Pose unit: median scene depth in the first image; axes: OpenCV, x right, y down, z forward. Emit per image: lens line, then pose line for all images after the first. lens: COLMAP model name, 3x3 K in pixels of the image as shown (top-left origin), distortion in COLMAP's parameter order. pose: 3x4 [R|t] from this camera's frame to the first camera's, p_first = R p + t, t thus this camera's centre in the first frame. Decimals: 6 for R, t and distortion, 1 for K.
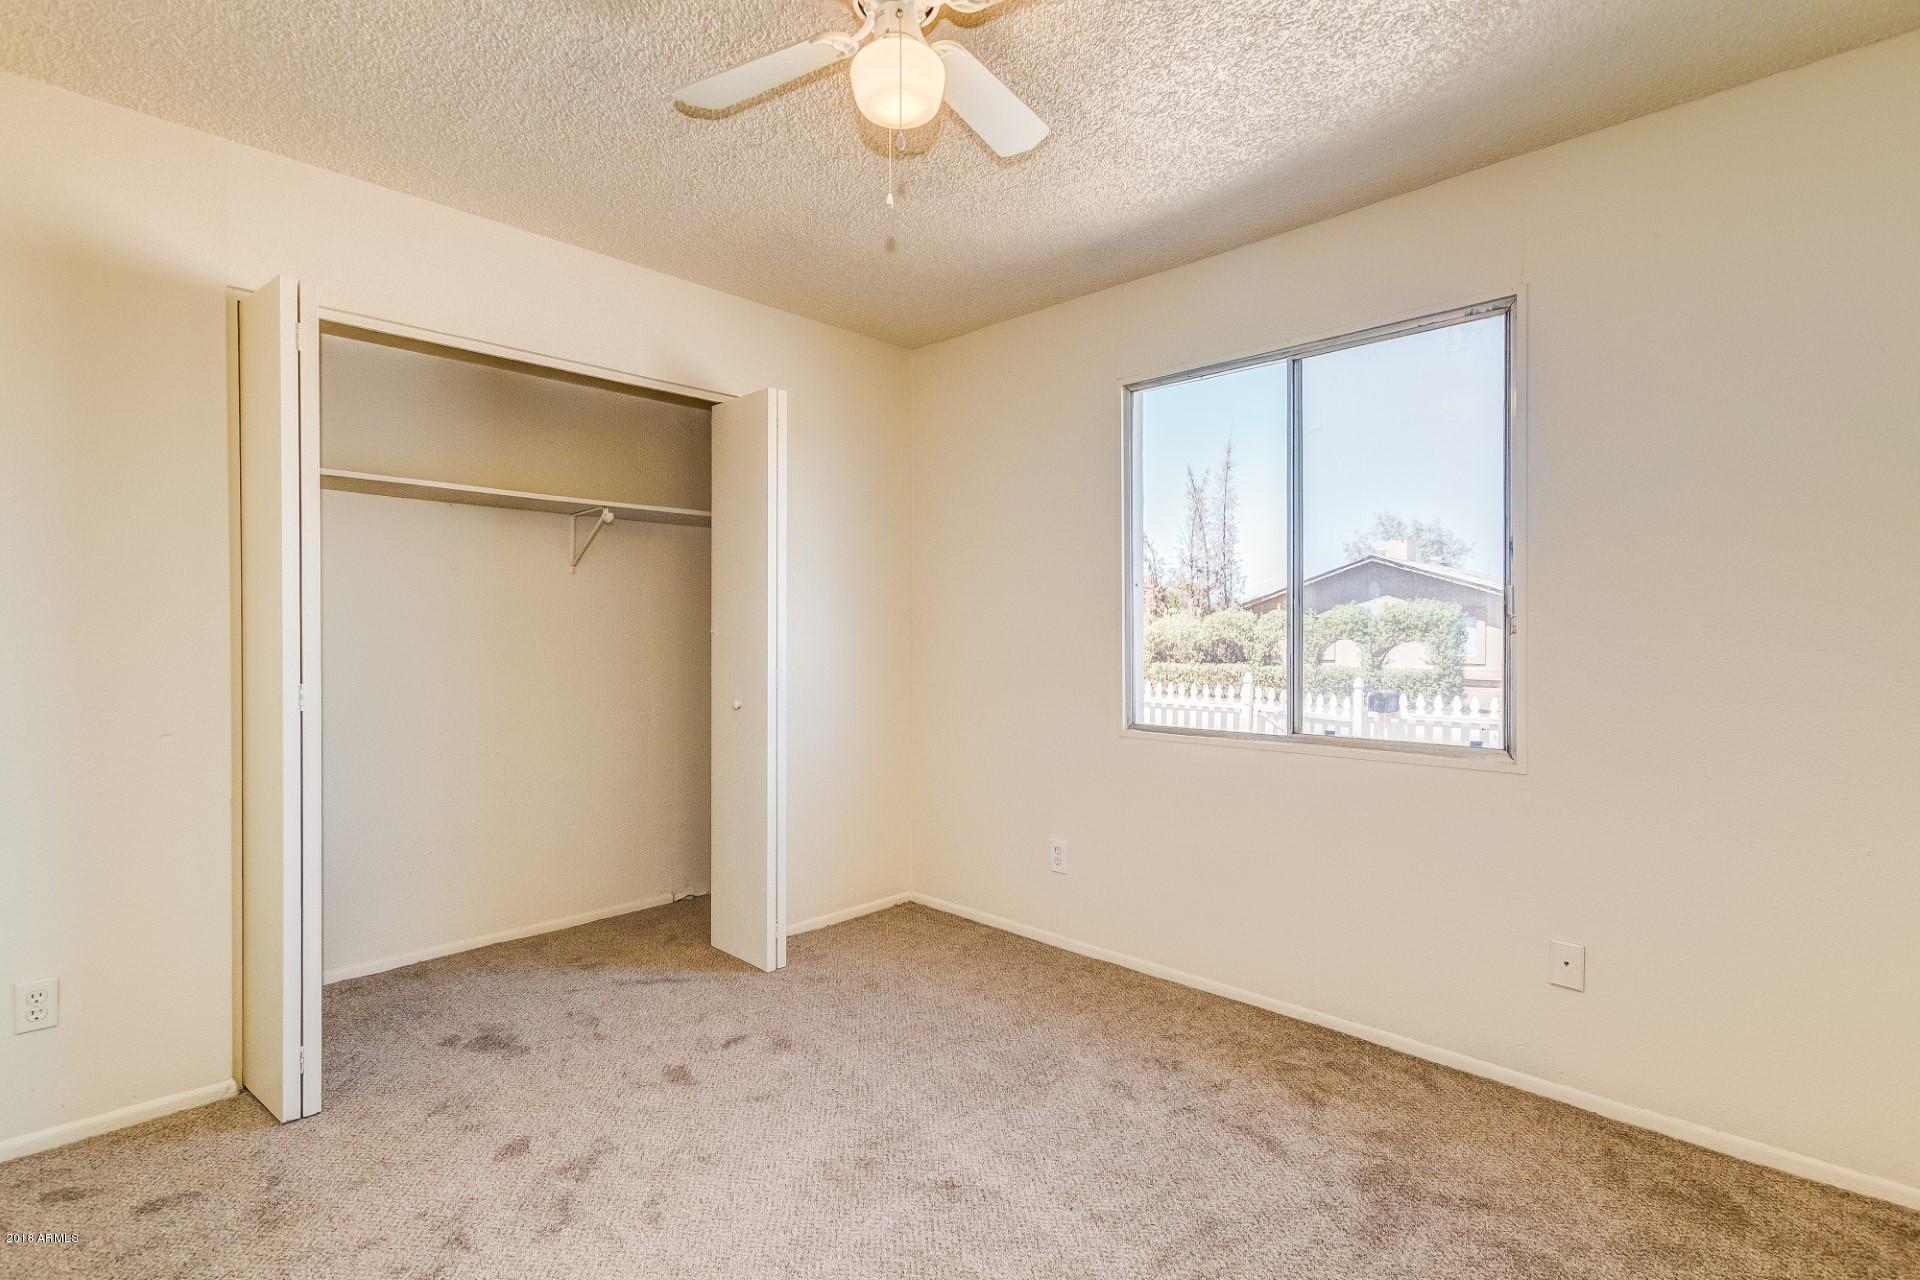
lens RADIAL K [[977.1, 0, 960.0], [0, 977.1, 640.0], [0, 0, 1]] dist [0.017206, -0.000989]
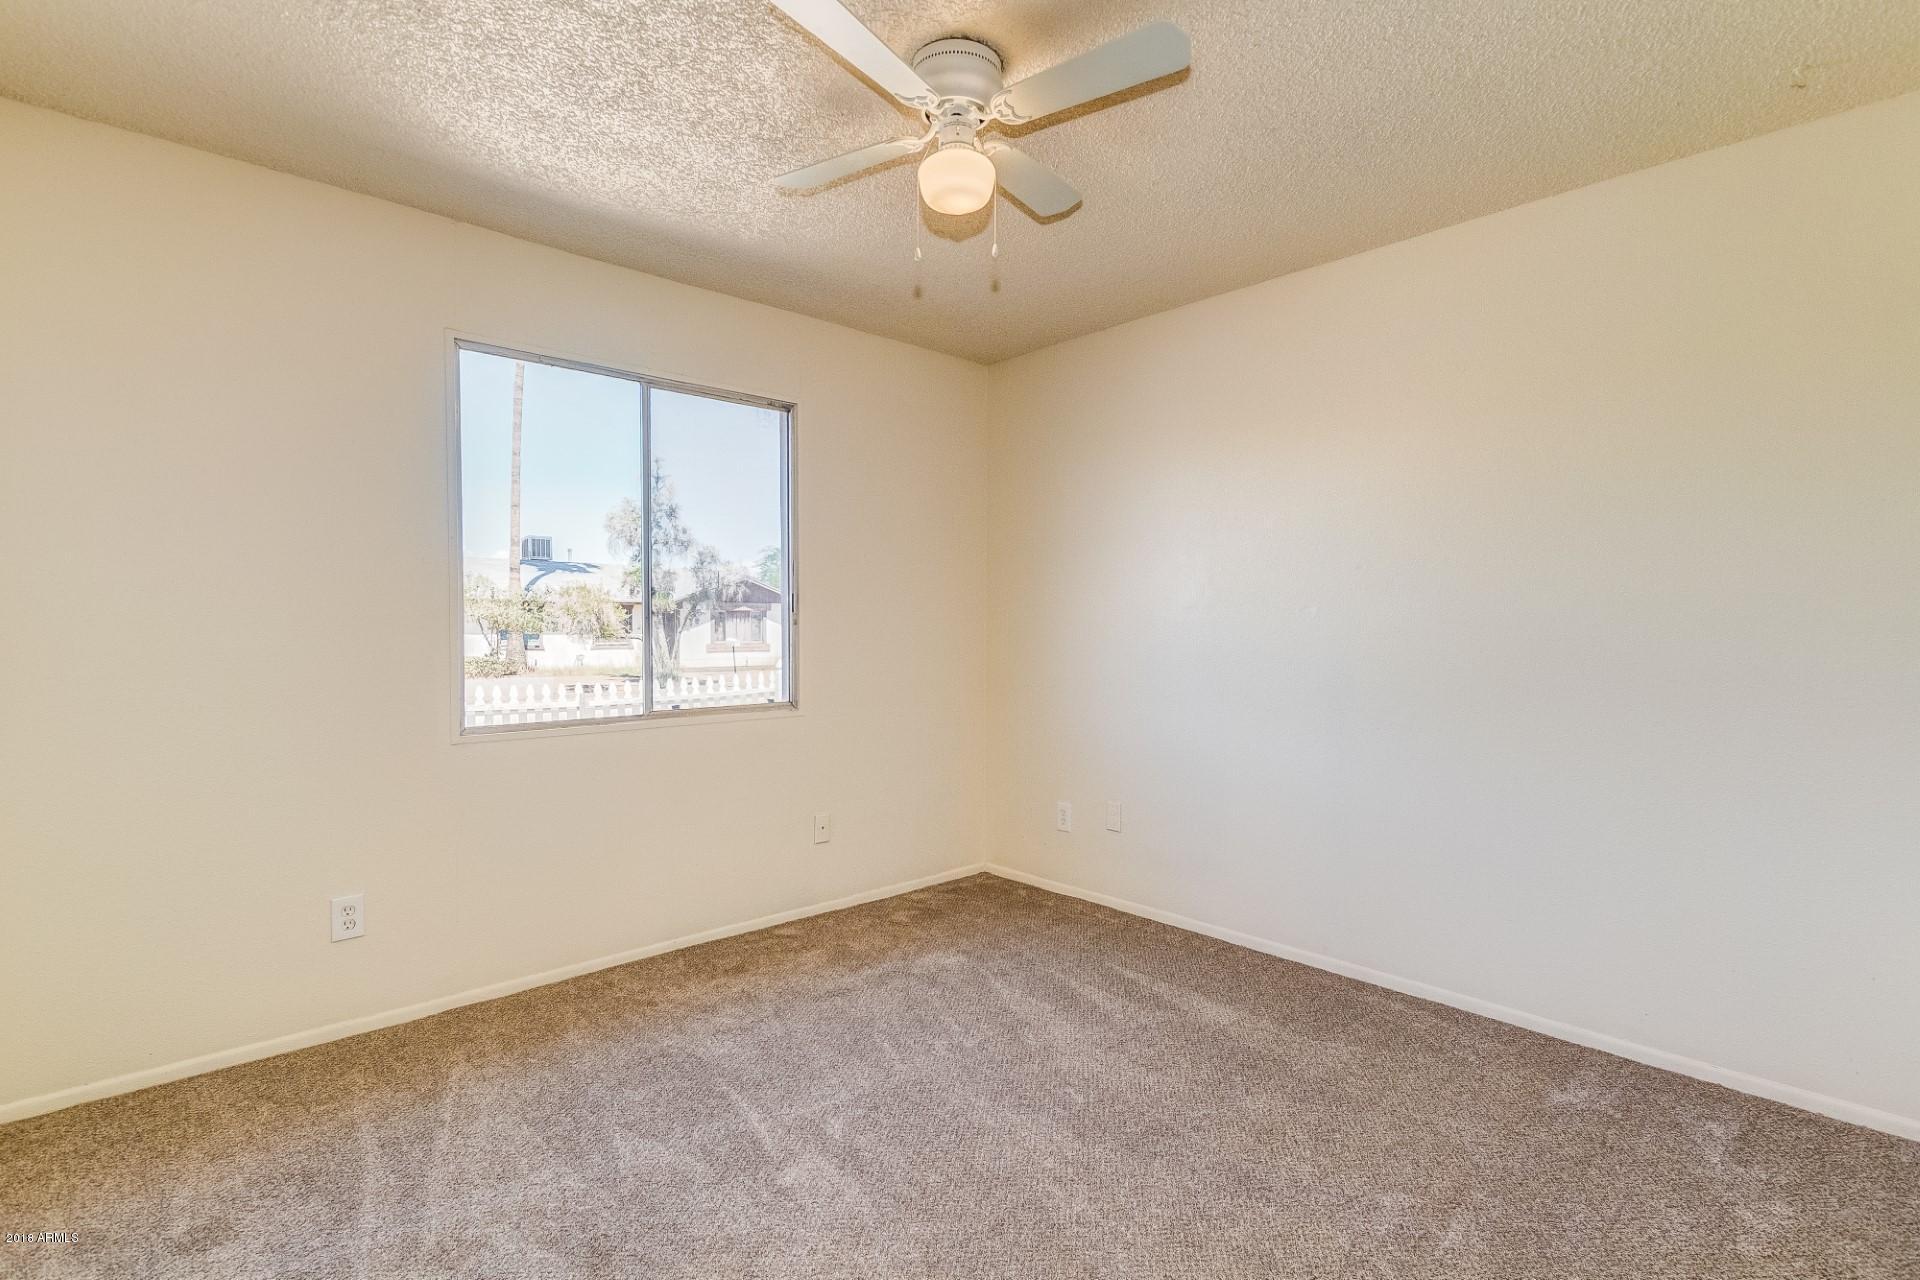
lens RADIAL K [[977.1, 0, 960.0], [0, 977.1, 640.0], [0, 0, 1]] dist [0.017206, -0.000989]
pose [[-0.009126, -0.028054, 0.999565, -0.853144], [-0.003376, 0.999602, 0.028024, -0.025139], [-0.999953, -0.003119, -0.009217, 0.675926]]
